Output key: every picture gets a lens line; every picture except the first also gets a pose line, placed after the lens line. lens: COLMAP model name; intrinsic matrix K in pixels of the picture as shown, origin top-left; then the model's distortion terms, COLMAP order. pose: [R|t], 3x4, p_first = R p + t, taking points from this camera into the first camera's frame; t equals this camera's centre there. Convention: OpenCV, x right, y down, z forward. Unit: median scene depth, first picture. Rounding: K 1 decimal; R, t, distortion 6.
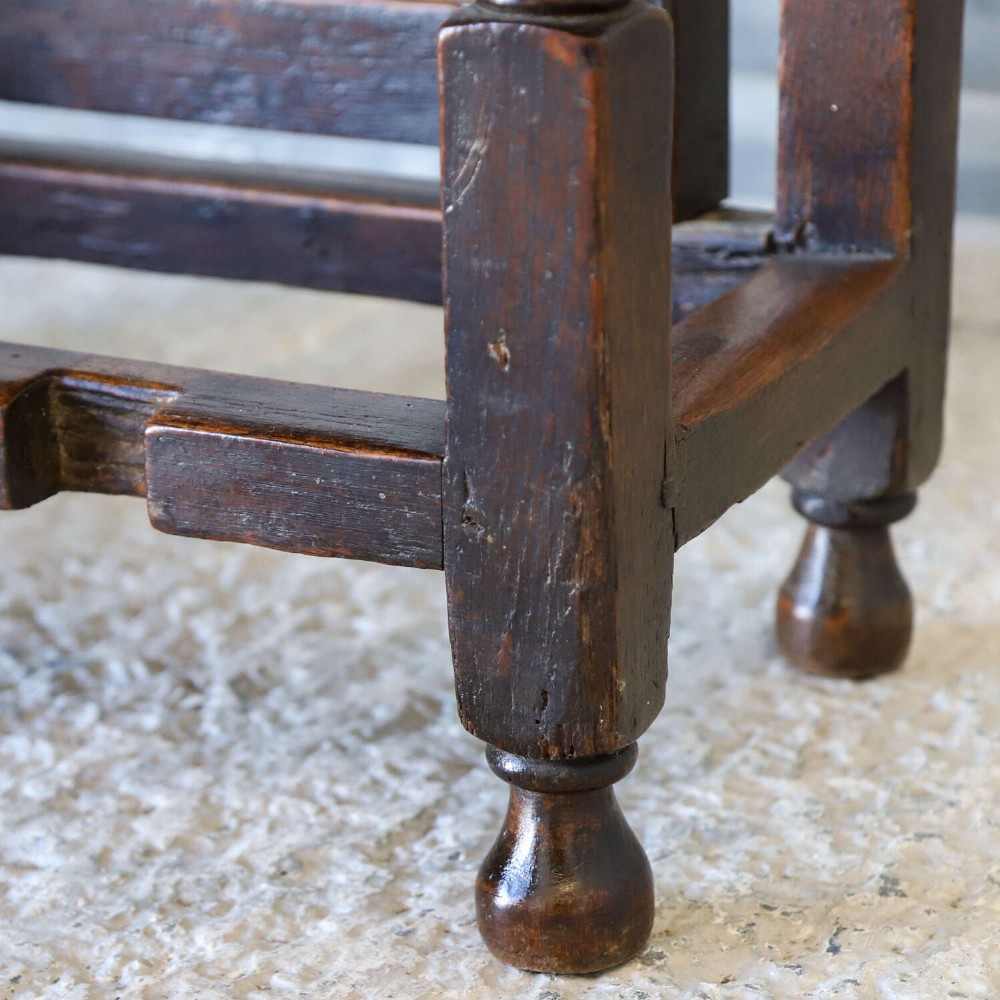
lens RADIAL K [[3104.6, 0, 500.1], [0, 3104.6, 643.7], [0, 0, 1]] dist [0.131519, 0.965538]
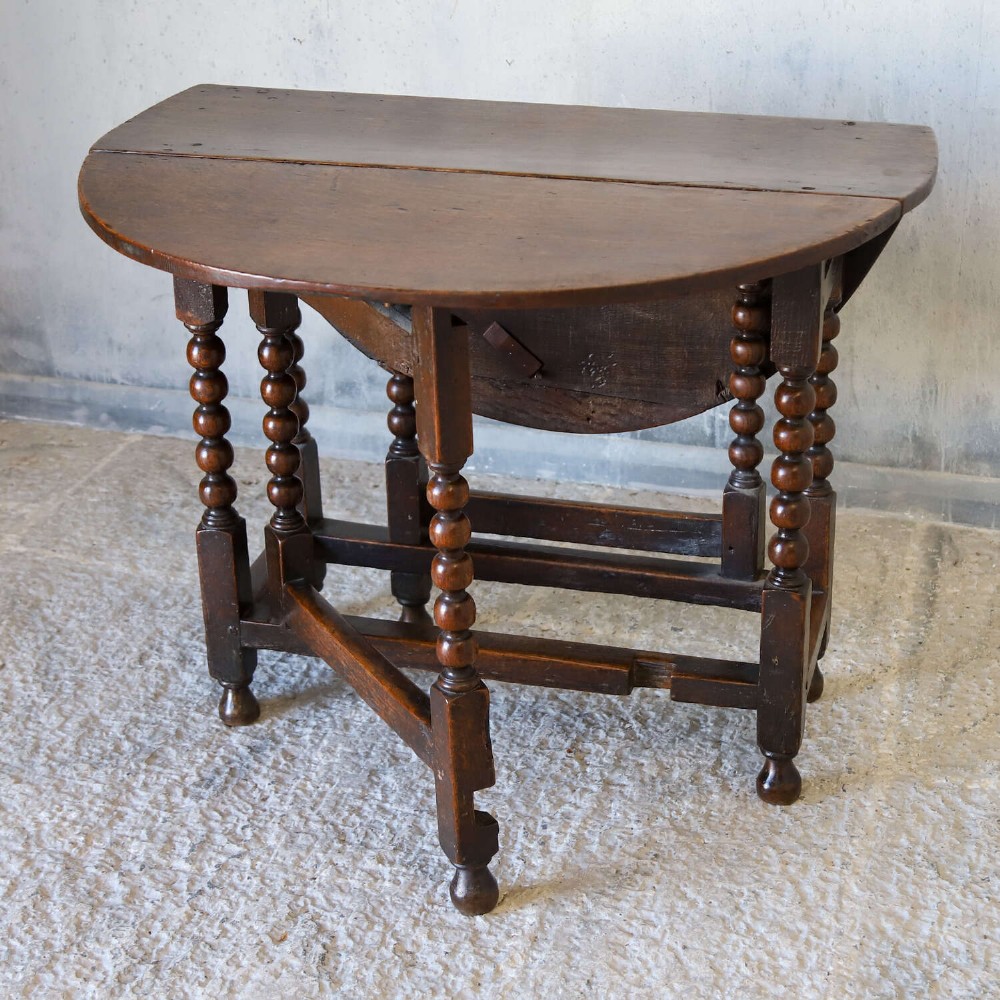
lens RADIAL K [[2150.7, 0, 496.2], [0, 2150.7, 453.0], [0, 0, 1]] dist [0.018627, 0.021049]
pose [[0.980680, -0.069015, 0.183039, -0.746736], [0.066086, 0.997570, 0.022063, -0.392576], [-0.184117, -0.009540, 0.982858, -1.499149]]
